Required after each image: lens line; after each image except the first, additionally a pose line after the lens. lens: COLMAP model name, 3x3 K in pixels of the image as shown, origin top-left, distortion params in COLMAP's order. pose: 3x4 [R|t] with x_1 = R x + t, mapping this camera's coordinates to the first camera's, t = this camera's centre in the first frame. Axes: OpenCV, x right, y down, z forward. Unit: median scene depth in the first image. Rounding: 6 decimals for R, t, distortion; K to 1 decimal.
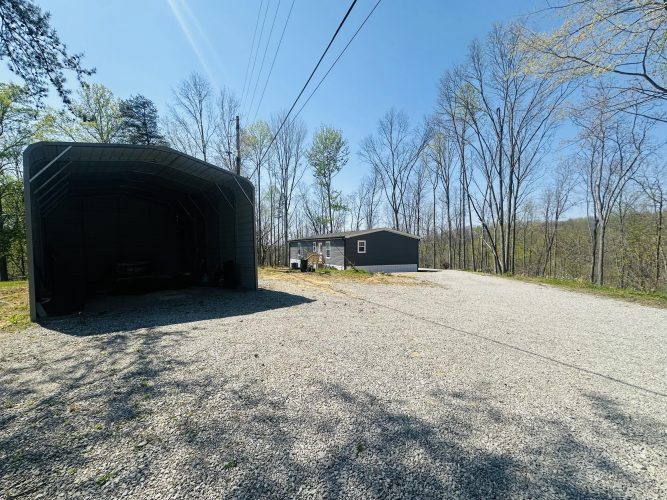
lens RADIAL K [[267.1, 0, 333.5], [0, 267.1, 250.0], [0, 0, 1]] dist [-0.000272, 0.000318]
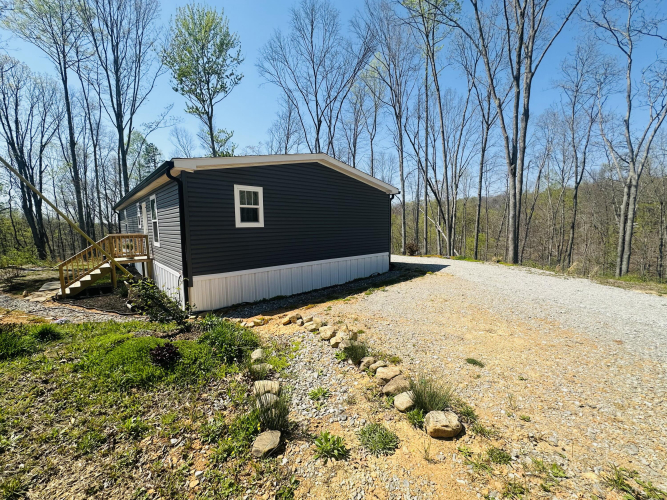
lens RADIAL K [[267.1, 0, 333.5], [0, 267.1, 250.0], [0, 0, 1]] dist [-0.000272, 0.000318]
pose [[0.950471, -0.035102, 0.308825, 0.053872], [0.009772, 0.996486, 0.083189, 0.006355], [-0.310660, -0.076051, 0.947474, 0.362723]]
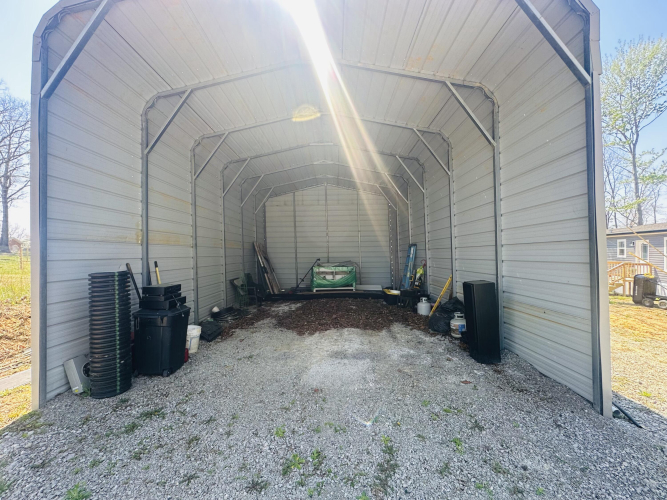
lens RADIAL K [[267.1, 0, 333.5], [0, 267.1, 250.0], [0, 0, 1]] dist [-0.000272, 0.000318]
pose [[0.694348, 0.004239, -0.719626, -0.057878], [-0.010105, 0.999941, -0.003859, 0.000222], [0.719568, 0.009951, 0.694351, 0.130334]]
